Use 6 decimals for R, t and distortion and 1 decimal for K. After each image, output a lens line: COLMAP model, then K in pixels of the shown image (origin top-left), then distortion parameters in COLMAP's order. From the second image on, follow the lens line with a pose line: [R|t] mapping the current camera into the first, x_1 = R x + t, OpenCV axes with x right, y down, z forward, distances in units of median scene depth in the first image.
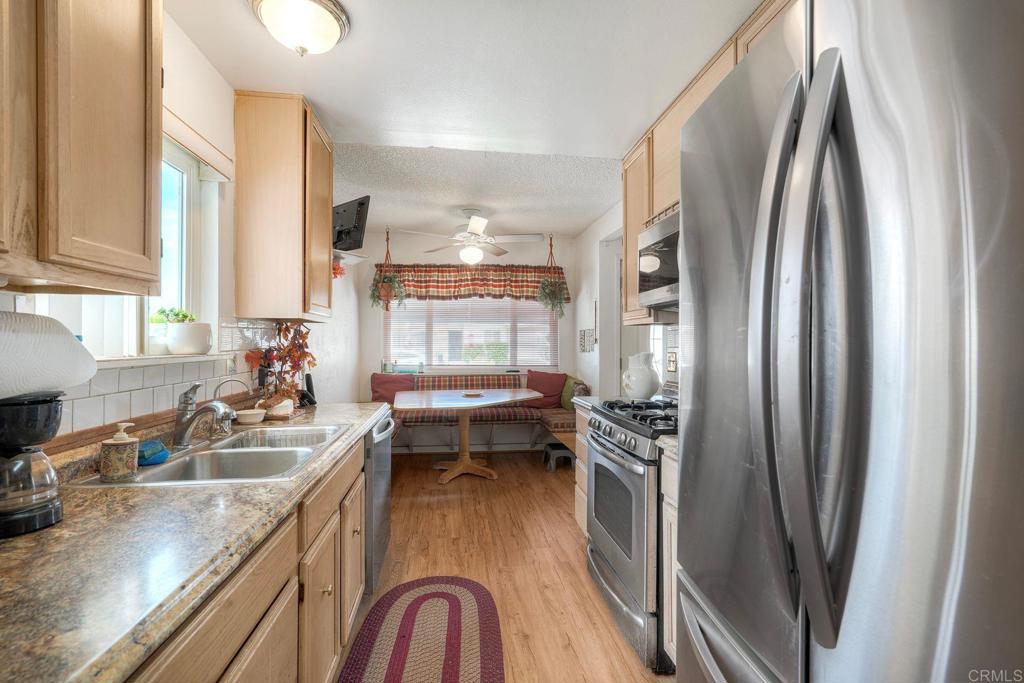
lens RADIAL K [[481.9, 0, 506.9], [0, 481.9, 342.2], [0, 0, 1]] dist [-0.000463, 0.000217]
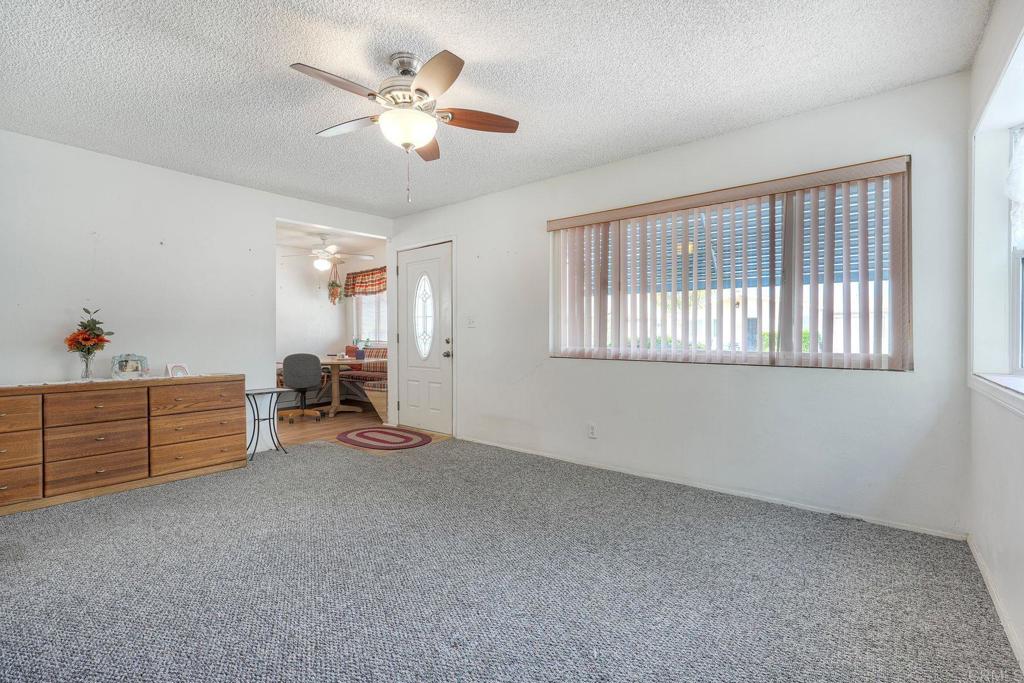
lens RADIAL K [[470.1, 0, 509.5], [0, 470.1, 335.2], [0, 0, 1]] dist [-0.003968, 0.000747]
pose [[0.711467, -0.006114, -0.702693, 1.274841], [0.012268, 0.999918, 0.003721, 0.035676], [0.702613, -0.011268, 0.711483, 0.349607]]
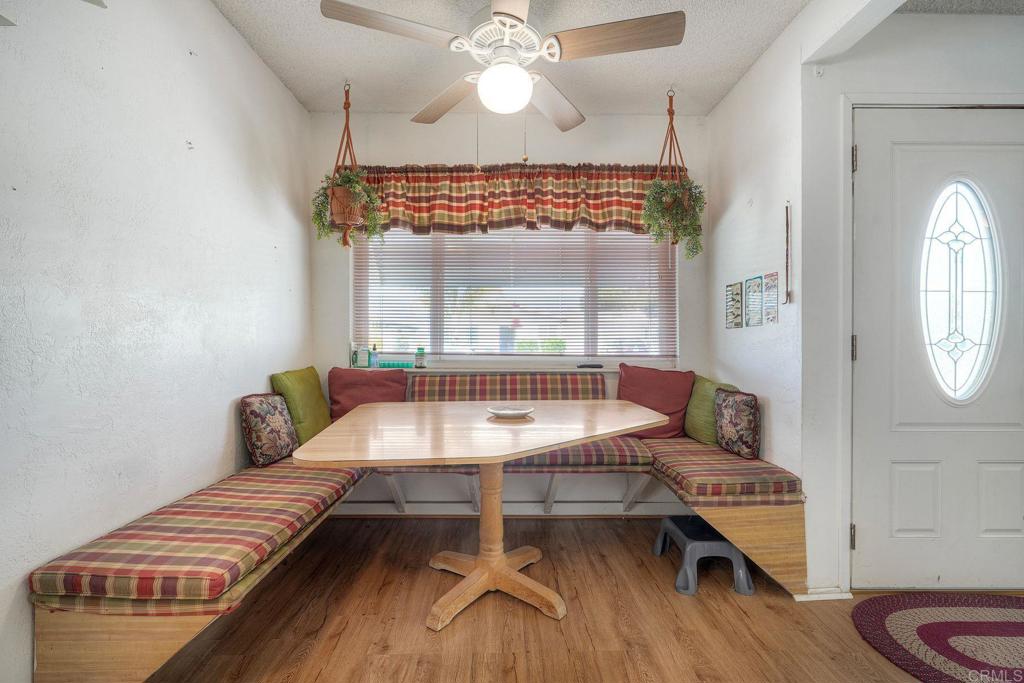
lens RADIAL K [[482.9, 0, 512.0], [0, 482.9, 341.5], [0, 0, 1]] dist [-0.037201, 0.000110]
pose [[0.994996, 0.001095, -0.099910, -0.024197], [-0.000985, 0.999999, 0.001149, 0.038536], [0.099911, -0.001045, 0.994996, 0.544191]]
